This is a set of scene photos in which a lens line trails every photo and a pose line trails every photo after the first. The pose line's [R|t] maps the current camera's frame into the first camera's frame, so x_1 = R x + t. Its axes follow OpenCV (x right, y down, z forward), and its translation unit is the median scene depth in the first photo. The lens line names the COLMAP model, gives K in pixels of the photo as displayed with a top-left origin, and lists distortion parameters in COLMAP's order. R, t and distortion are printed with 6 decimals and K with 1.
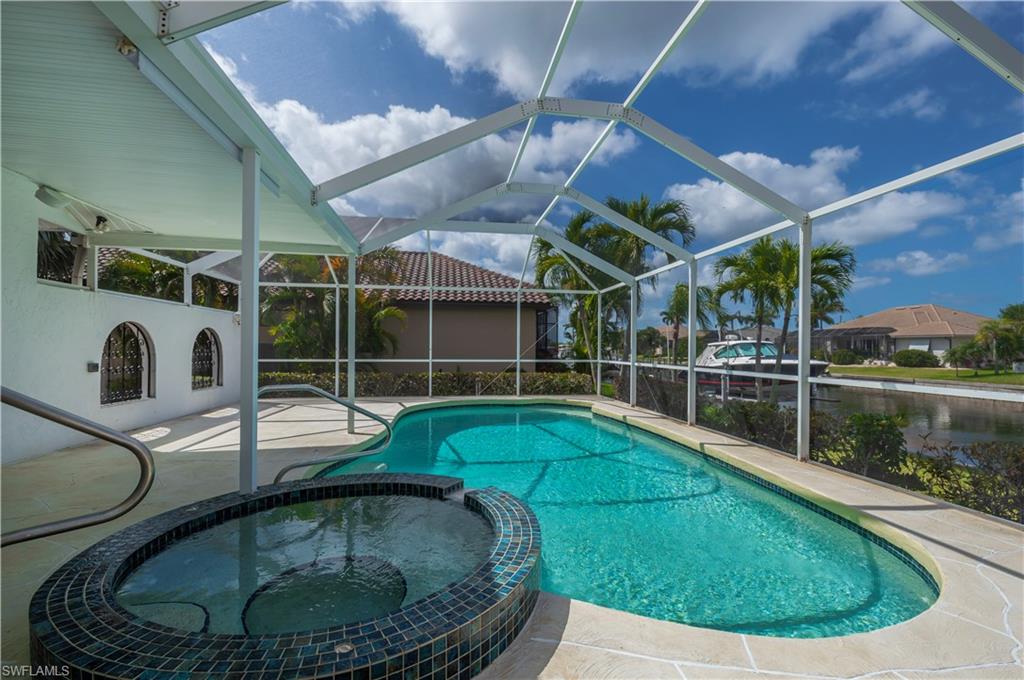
lens RADIAL K [[434.9, 0, 512.0], [0, 434.9, 340.0], [0, 0, 1]] dist [0.000179, 0.000010]
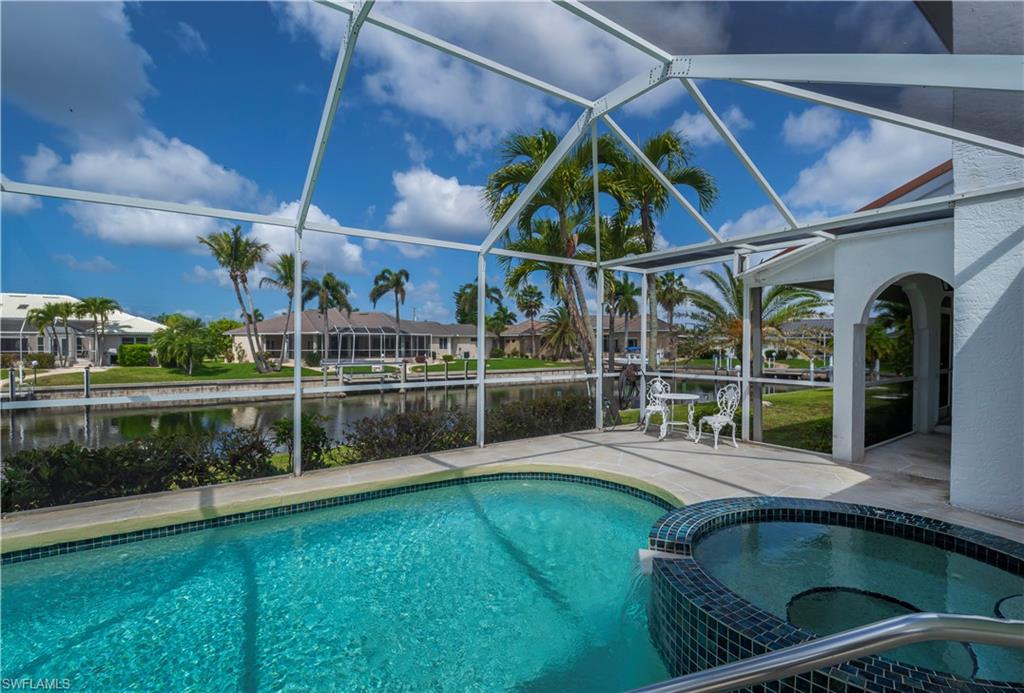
lens RADIAL K [[465.2, 0, 526.0], [0, 465.2, 347.6], [0, 0, 1]] dist [0.002052, -0.017008]
pose [[-0.452412, -0.017249, 0.891642, -0.390653], [-0.019363, 0.999767, 0.009517, -0.017338], [-0.891599, -0.012959, -0.452641, 0.866900]]
